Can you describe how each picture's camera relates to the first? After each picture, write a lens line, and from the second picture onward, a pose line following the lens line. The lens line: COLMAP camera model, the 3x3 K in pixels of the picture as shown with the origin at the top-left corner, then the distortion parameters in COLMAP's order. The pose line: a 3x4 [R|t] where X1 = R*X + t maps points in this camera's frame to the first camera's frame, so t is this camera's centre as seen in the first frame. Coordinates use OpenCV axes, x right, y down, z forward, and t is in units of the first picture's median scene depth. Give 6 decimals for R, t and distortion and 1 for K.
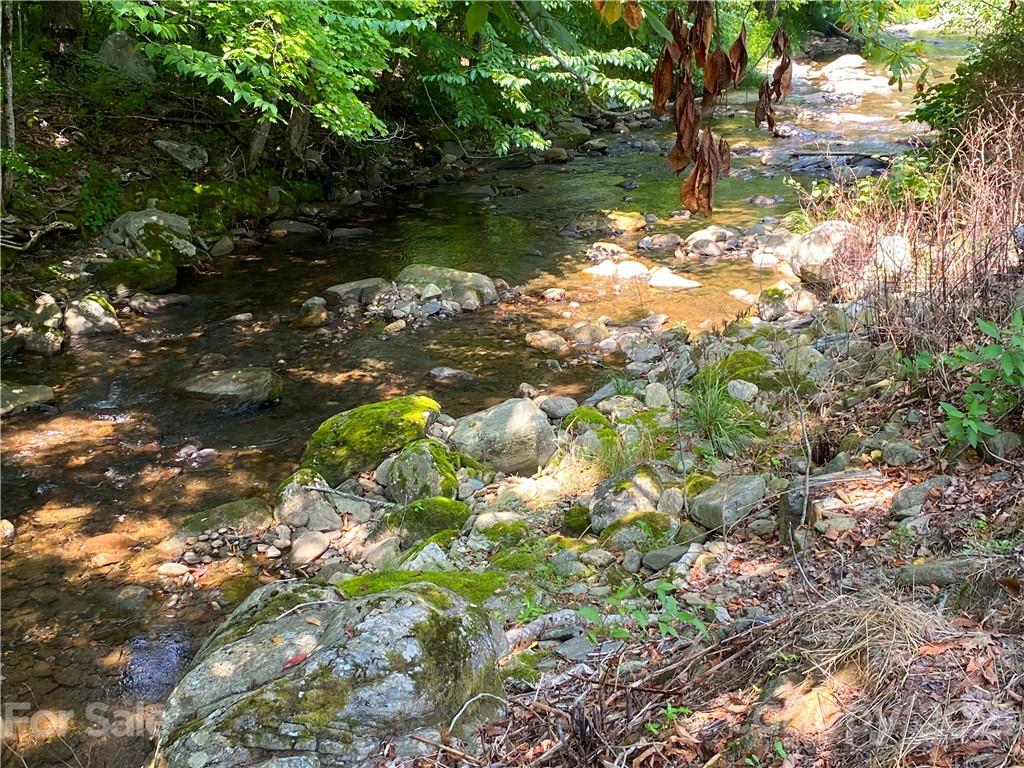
lens RADIAL K [[1339.9, 0, 512.0], [0, 1339.9, 384.0], [0, 0, 1]] dist [0.139924, -0.024011]
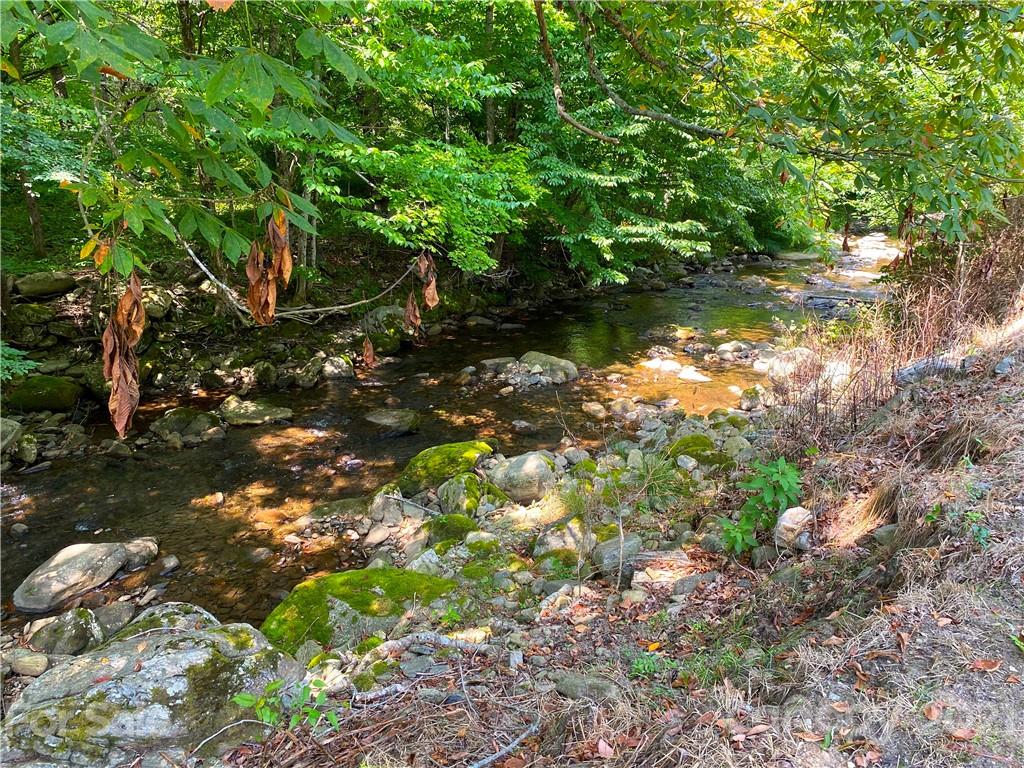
lens RADIAL K [[784.3, 0, 512.2], [0, 784.3, 398.0], [0, 0, 1]] dist [0.063153, -0.068083]
pose [[0.975626, 0.093983, -0.198297, 0.115632], [-0.096192, 0.995362, -0.001518, -0.035538], [0.197234, 0.020555, 0.980141, 0.091268]]
